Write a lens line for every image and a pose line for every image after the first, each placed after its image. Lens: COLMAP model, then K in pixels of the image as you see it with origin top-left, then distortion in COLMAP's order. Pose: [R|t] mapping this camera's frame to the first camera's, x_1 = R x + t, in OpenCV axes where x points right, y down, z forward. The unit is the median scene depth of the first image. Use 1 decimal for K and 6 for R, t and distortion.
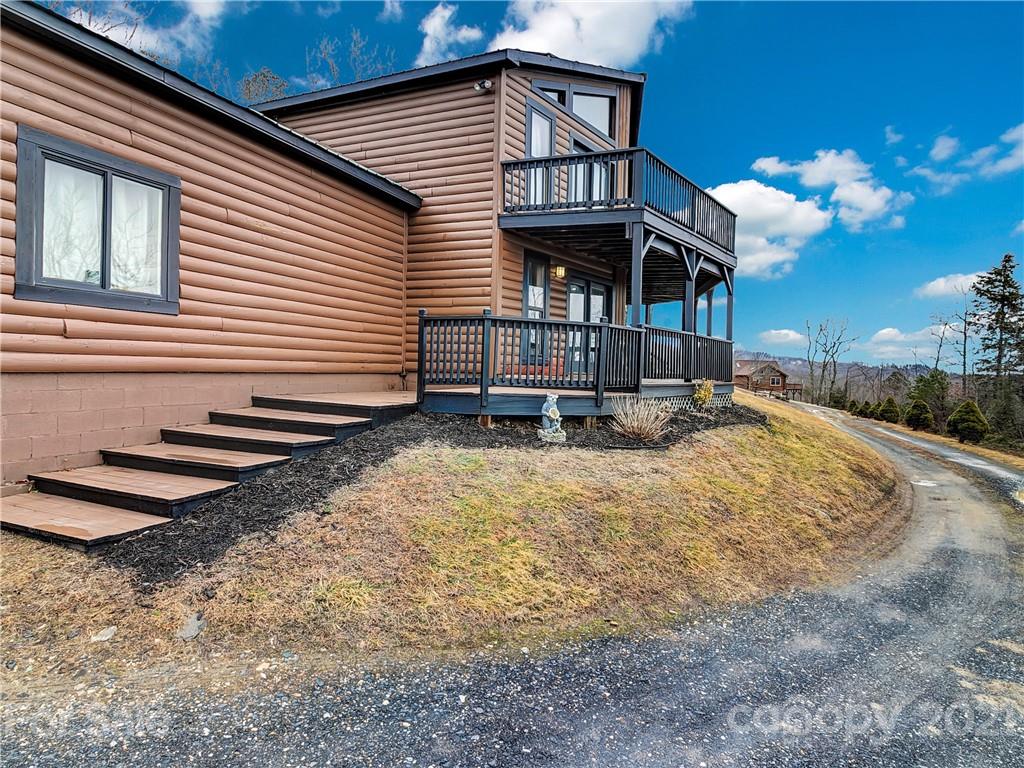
lens RADIAL K [[578.0, 0, 512.0], [0, 578.0, 384.0], [0, 0, 1]] dist [-0.003531, 0.000873]
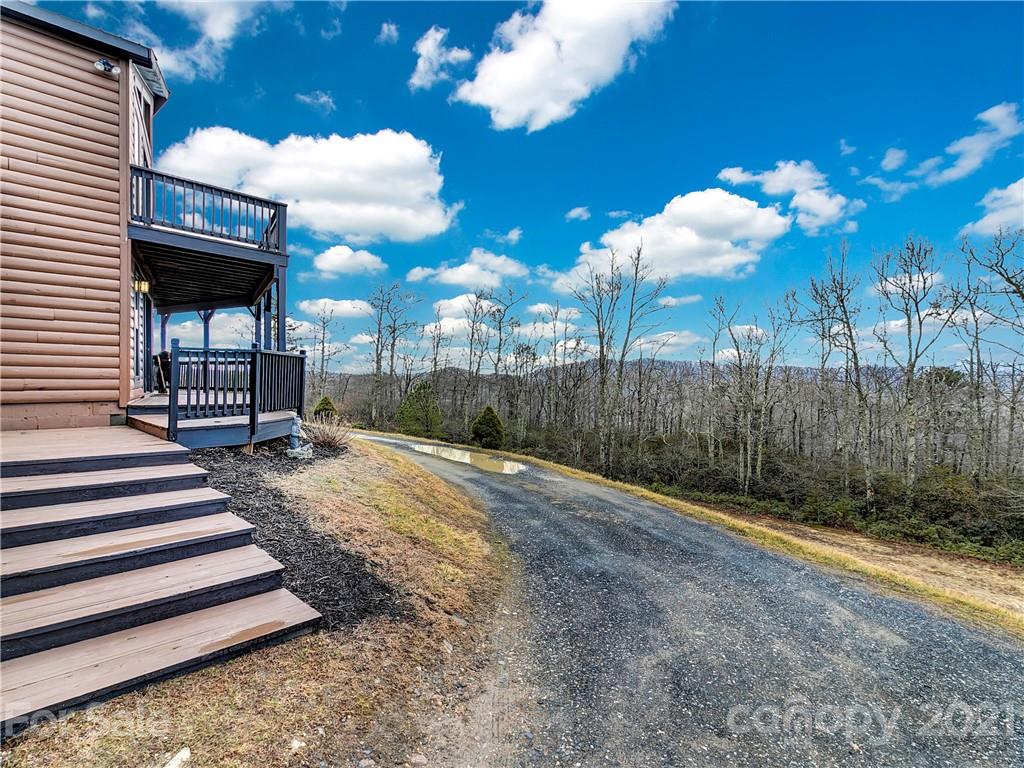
lens RADIAL K [[531.6, 0, 506.7], [0, 531.6, 378.7], [0, 0, 1]] dist [0.004319, -0.000478]
pose [[0.379883, -0.031370, 0.924502, -0.759923], [0.026180, 0.999389, 0.023154, -0.073136], [-0.924664, 0.015408, 0.380472, 0.198066]]
